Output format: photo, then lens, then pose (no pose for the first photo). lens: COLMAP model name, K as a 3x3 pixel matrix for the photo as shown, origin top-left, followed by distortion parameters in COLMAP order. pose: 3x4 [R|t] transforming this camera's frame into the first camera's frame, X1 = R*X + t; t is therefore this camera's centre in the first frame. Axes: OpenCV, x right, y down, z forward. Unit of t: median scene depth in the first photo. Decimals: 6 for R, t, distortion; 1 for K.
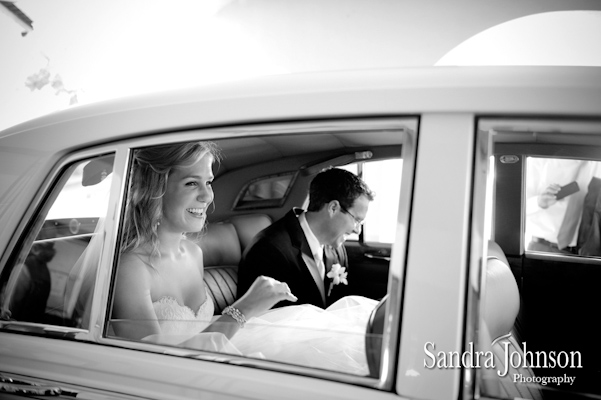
lens RADIAL K [[558.7, 0, 278.5], [0, 558.7, 201.3], [0, 0, 1]] dist [0.081597, 0.000000]
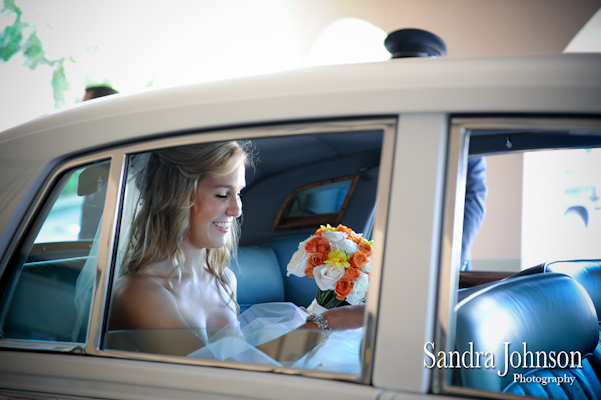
lens RADIAL K [[999.8, 0, 300.4], [0, 999.8, 195.9], [0, 0, 1]] dist [0.194796, 0.000000]
pose [[0.993562, -0.023172, -0.110893, 0.133050], [0.018967, 0.999066, -0.038822, 0.029929], [0.111689, 0.036469, 0.993074, -0.403010]]
